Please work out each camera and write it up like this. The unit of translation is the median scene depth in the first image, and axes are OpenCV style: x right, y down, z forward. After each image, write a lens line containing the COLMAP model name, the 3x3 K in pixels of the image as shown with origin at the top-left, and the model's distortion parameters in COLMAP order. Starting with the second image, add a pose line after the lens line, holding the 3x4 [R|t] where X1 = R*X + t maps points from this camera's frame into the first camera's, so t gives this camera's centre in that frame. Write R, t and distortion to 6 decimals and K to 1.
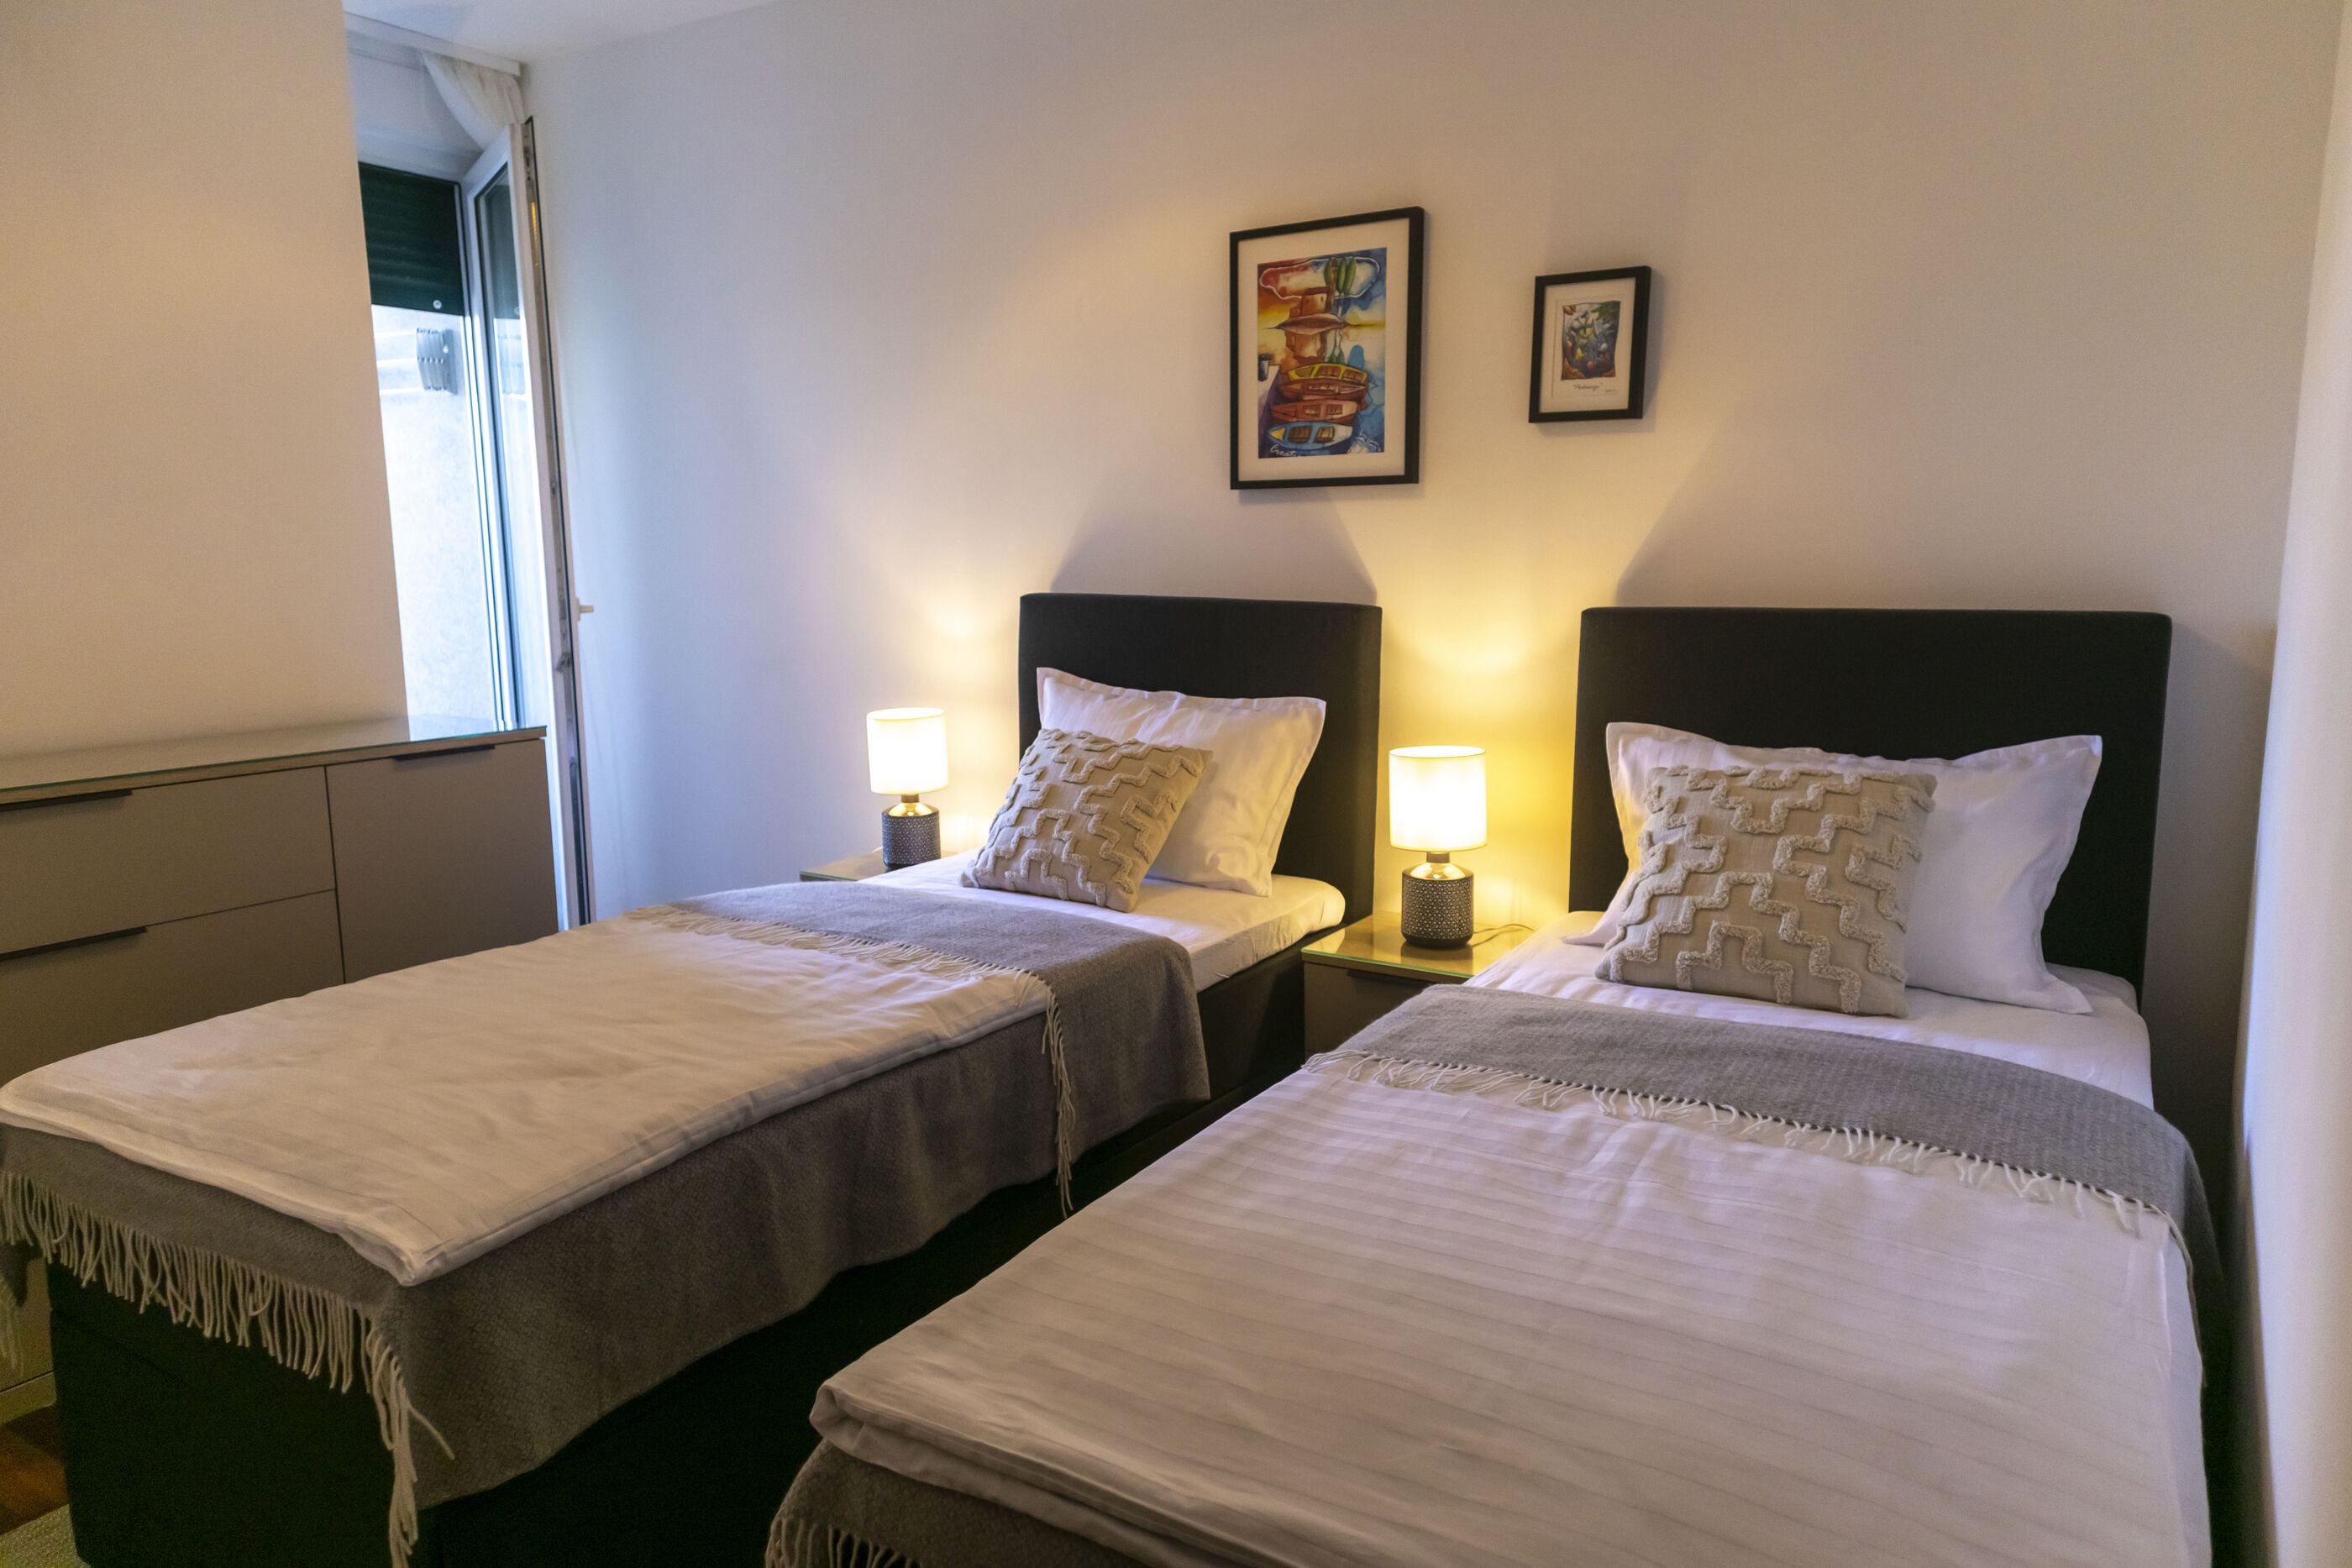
lens RADIAL K [[1514.9, 0, 1176.0], [0, 1514.9, 784.0], [0, 0, 1]] dist [0.080143, -0.001139]
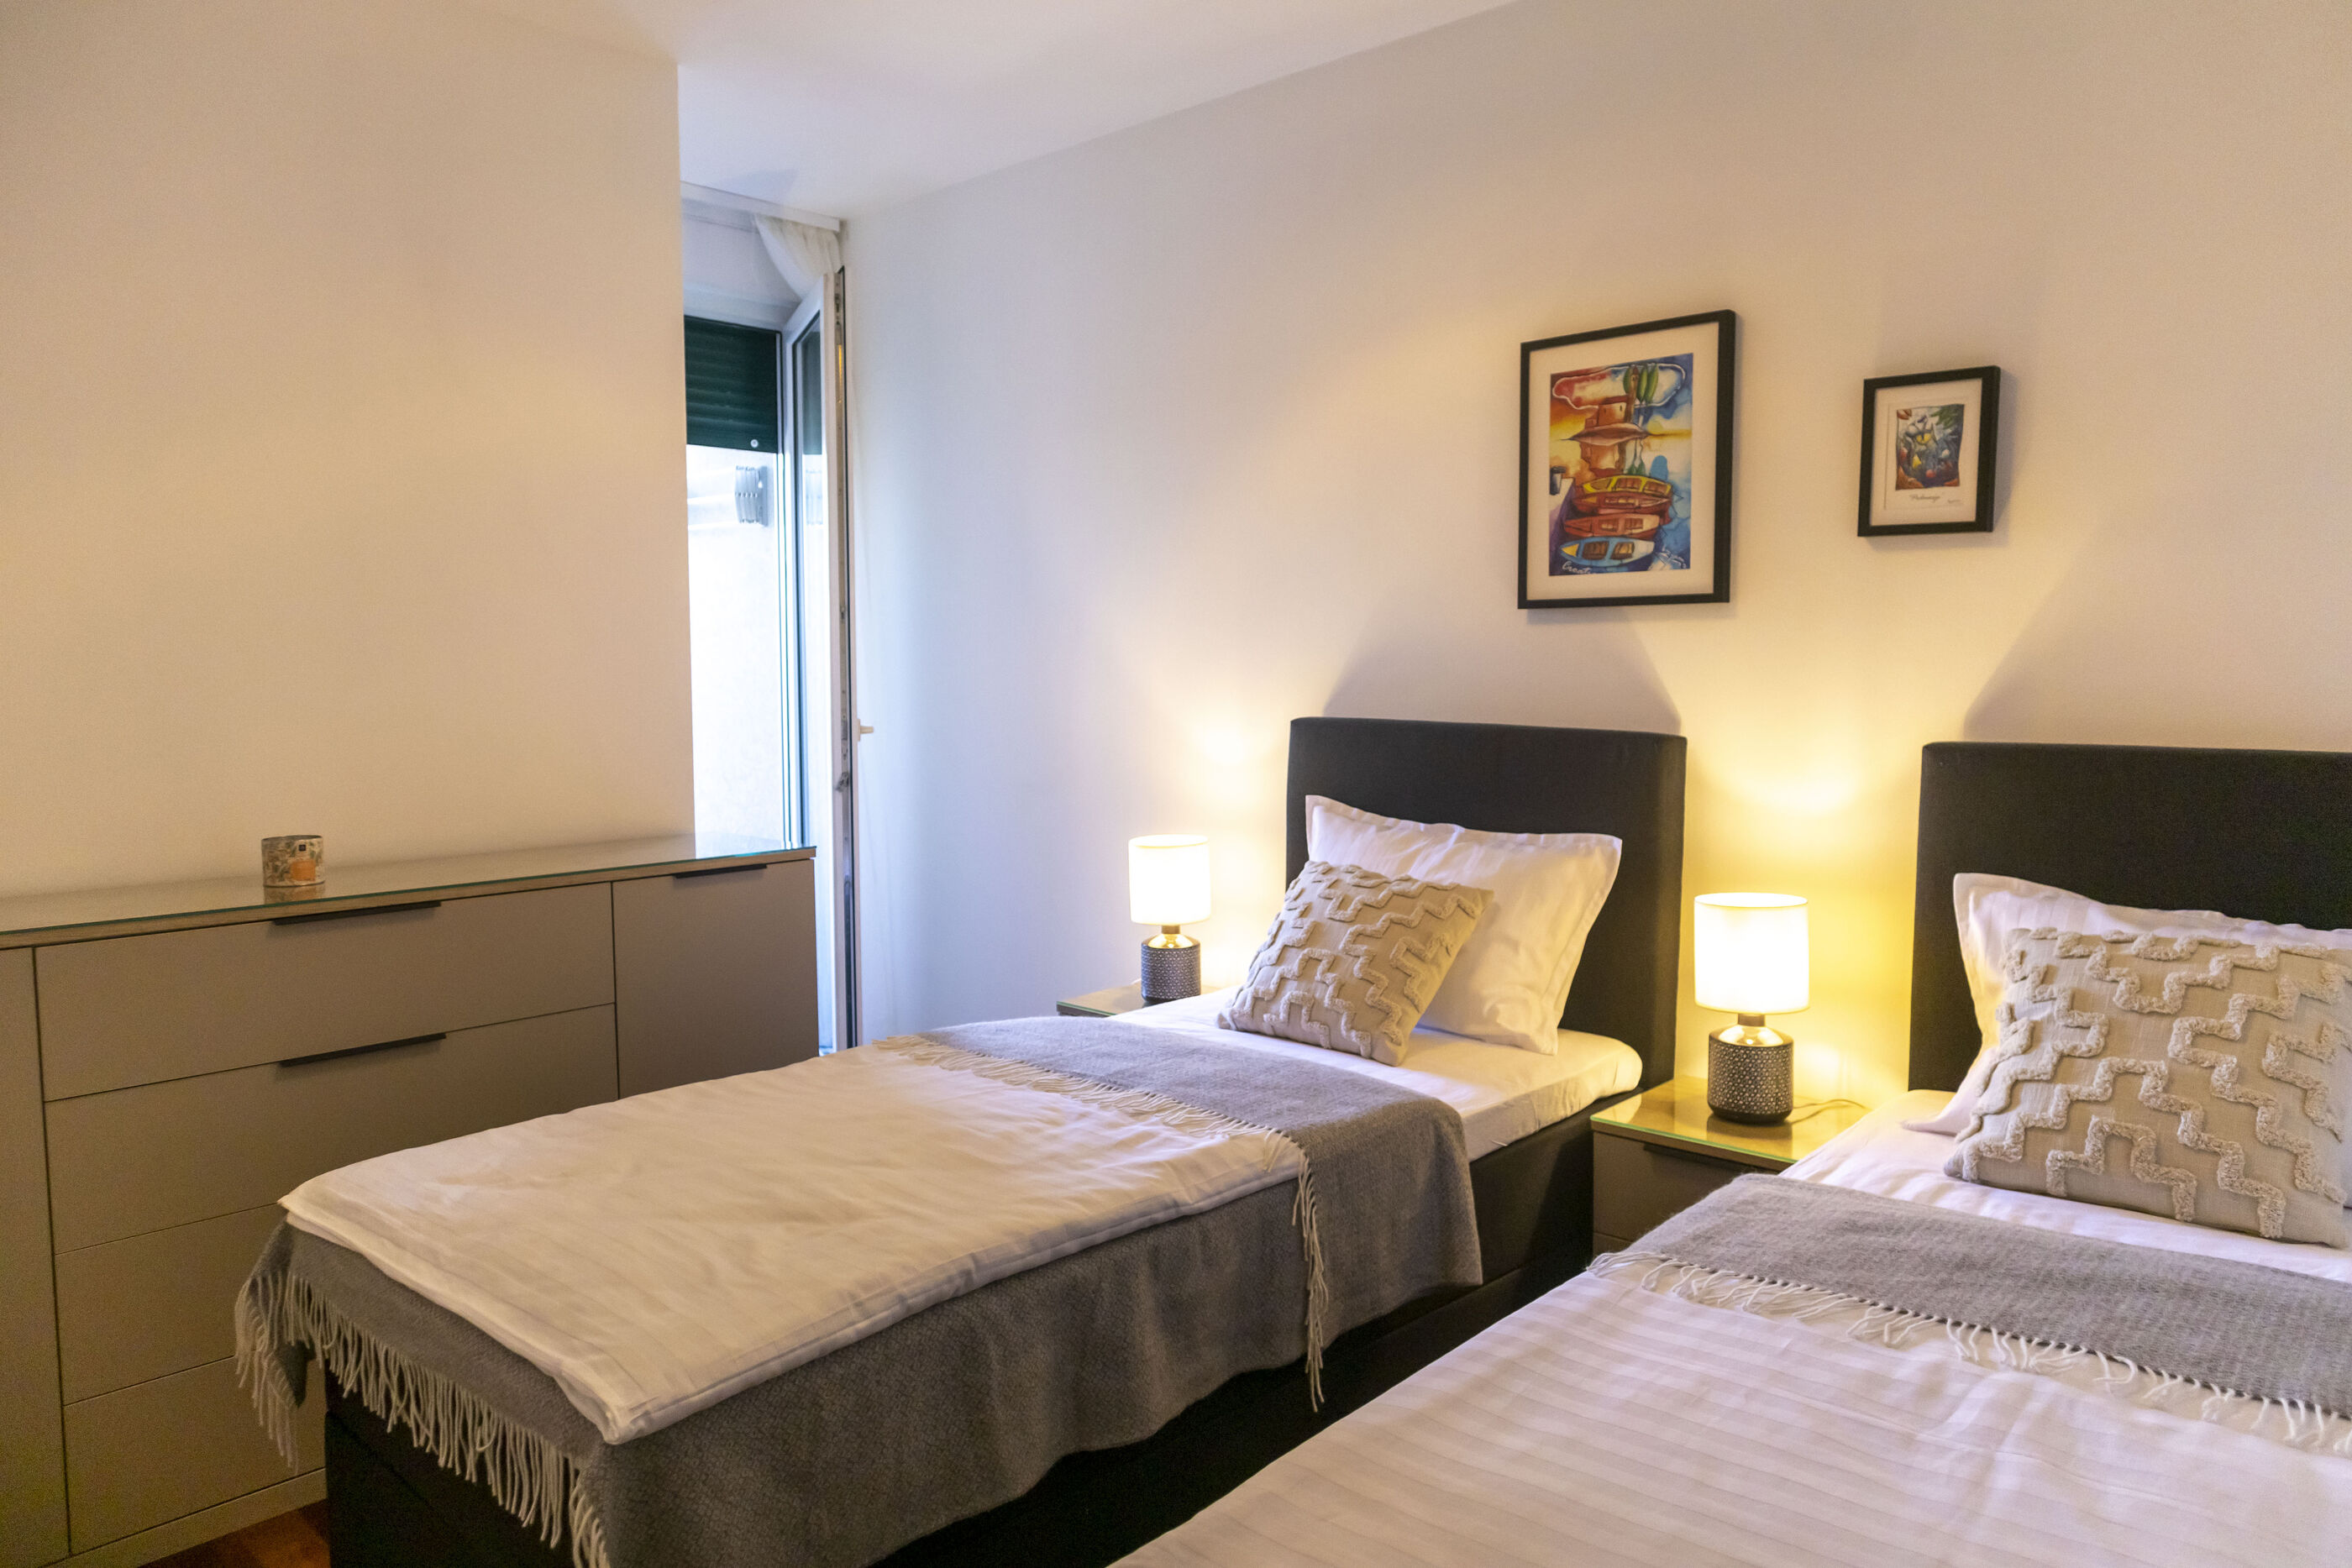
lens RADIAL K [[1555.4, 0, 1187.9], [0, 1555.4, 783.3], [0, 0, 1]] dist [0.012350, -0.003218]
pose [[0.984514, 0.018030, -0.174375, 0.006081], [-0.031971, 0.996482, -0.077475, -0.008790], [0.172365, 0.081851, 0.981627, 0.046559]]
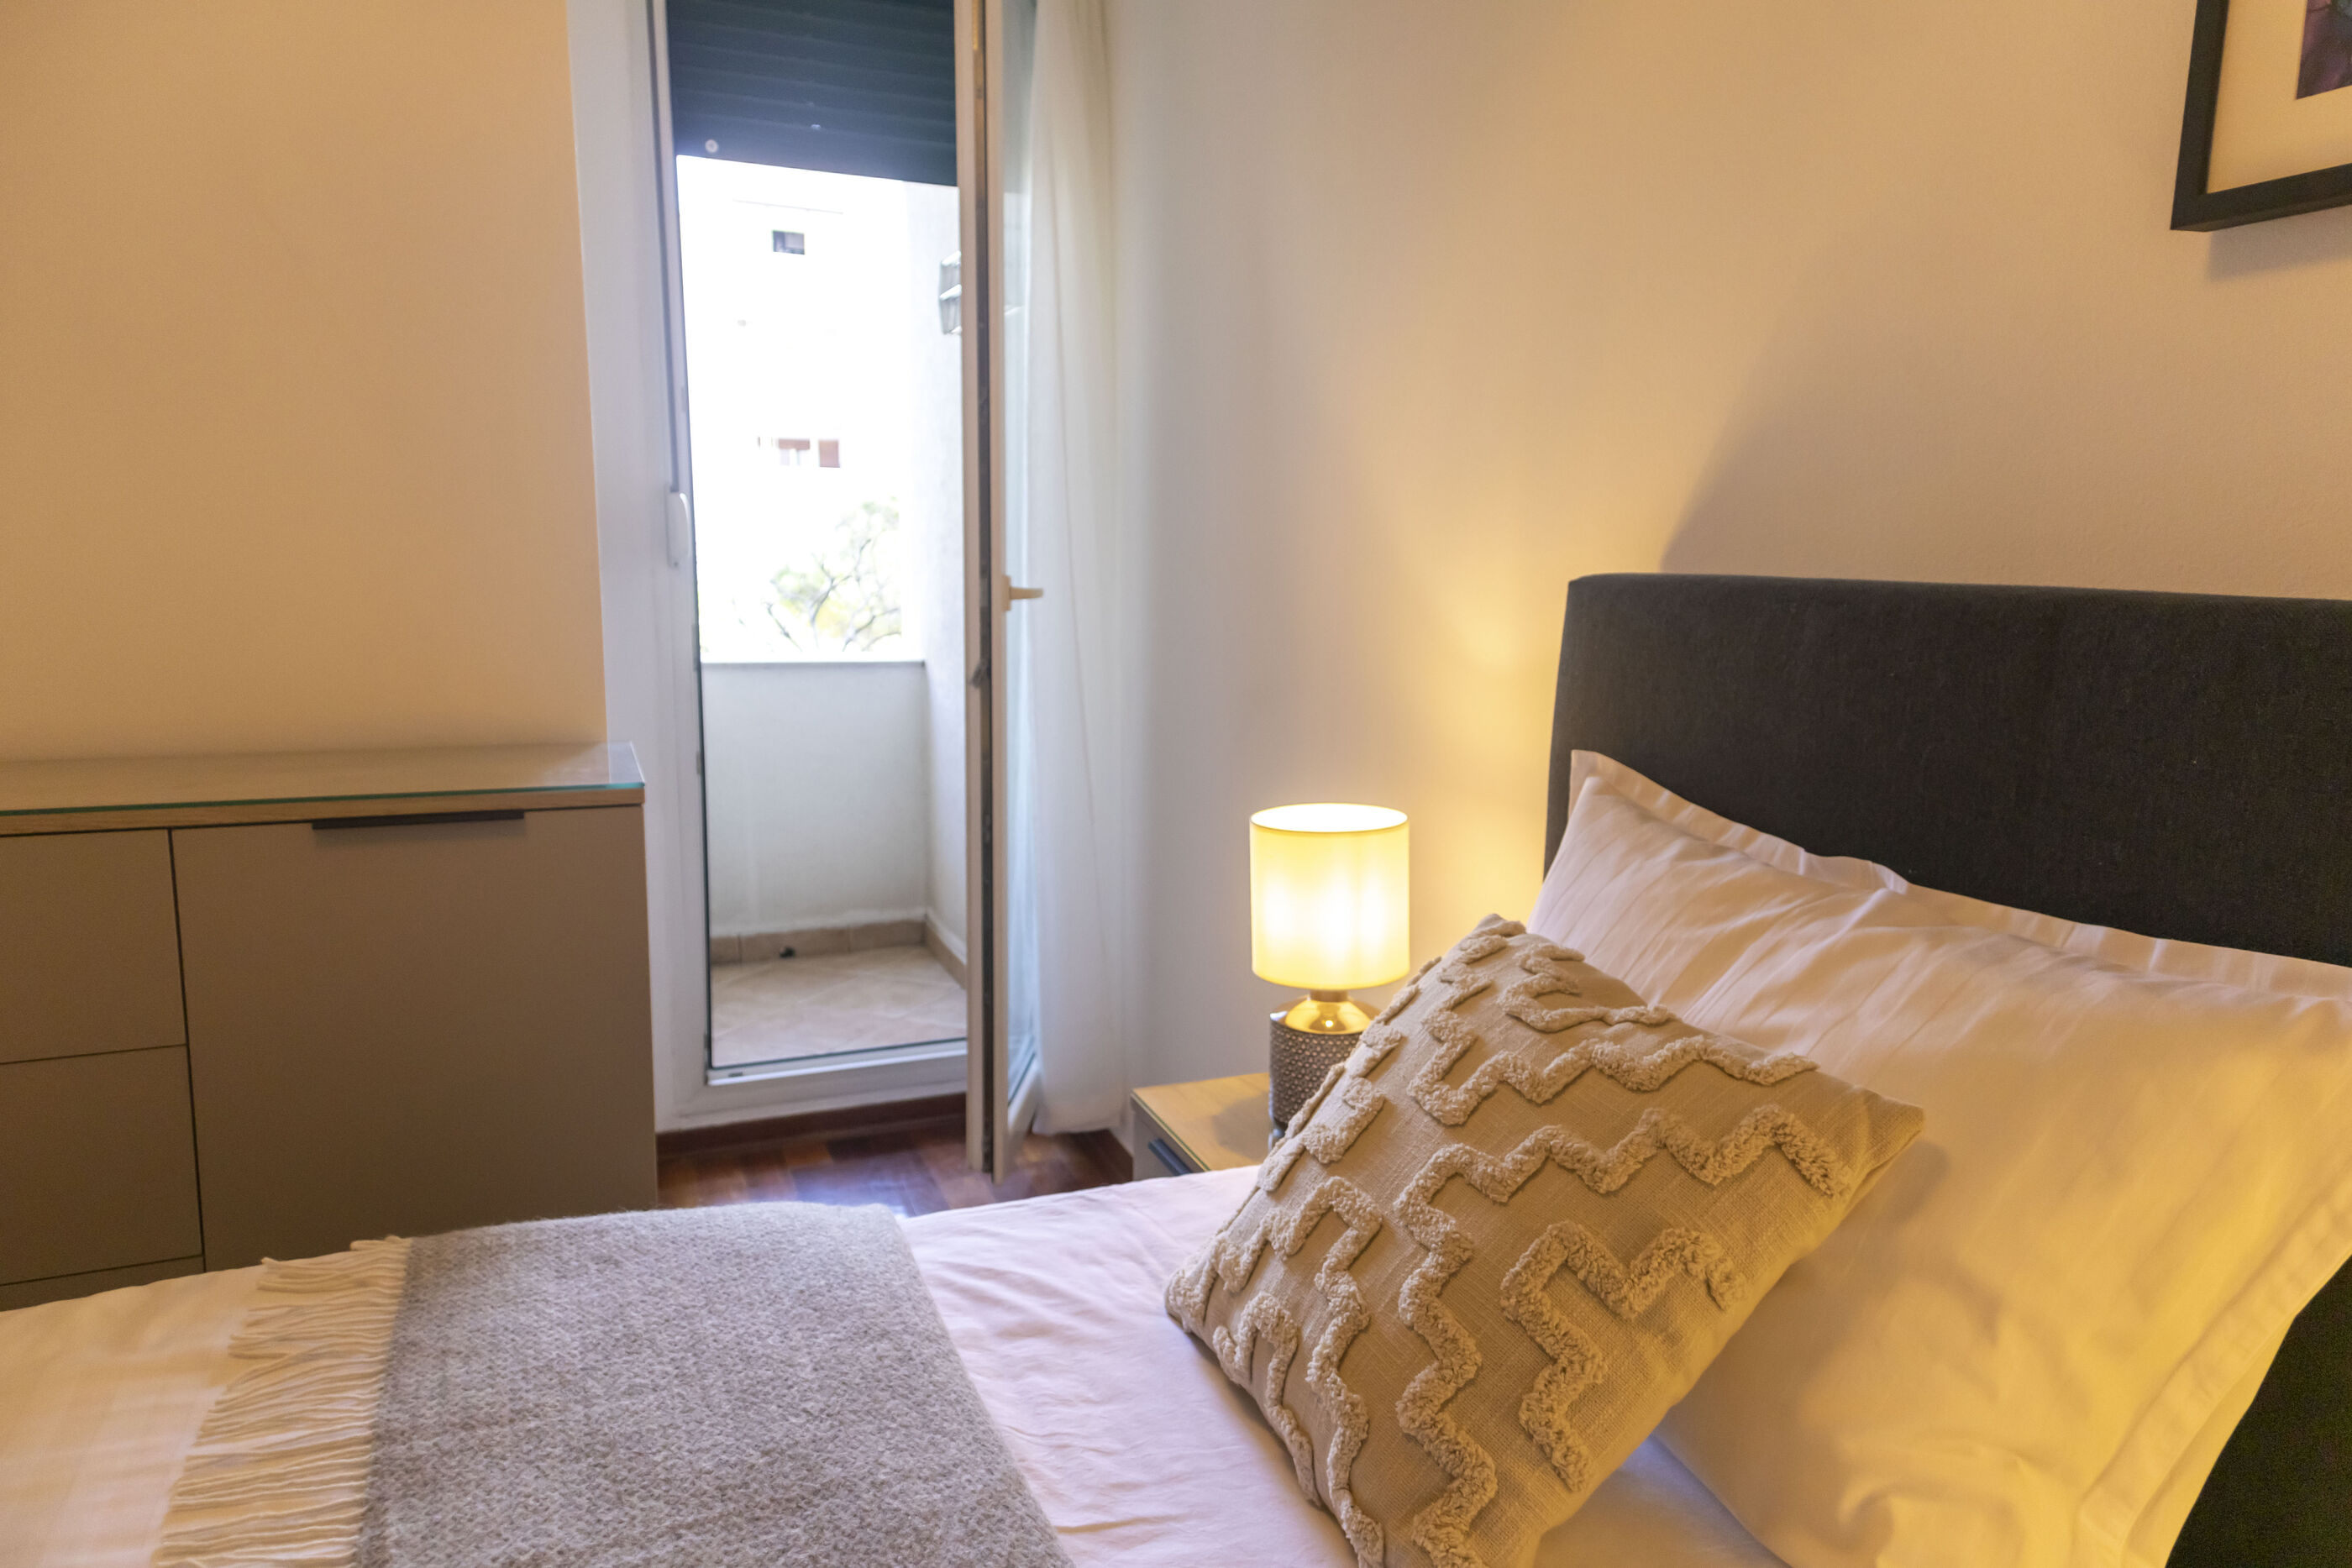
lens RADIAL K [[1563.3, 0, 1163.2], [0, 1563.3, 755.4], [0, 0, 1]] dist [0.089729, -0.001577]
pose [[0.803017, 0.091552, -0.588883, 0.090963], [-0.109678, 0.993955, 0.004967, -0.083272], [0.585777, 0.060599, 0.808203, 0.753663]]
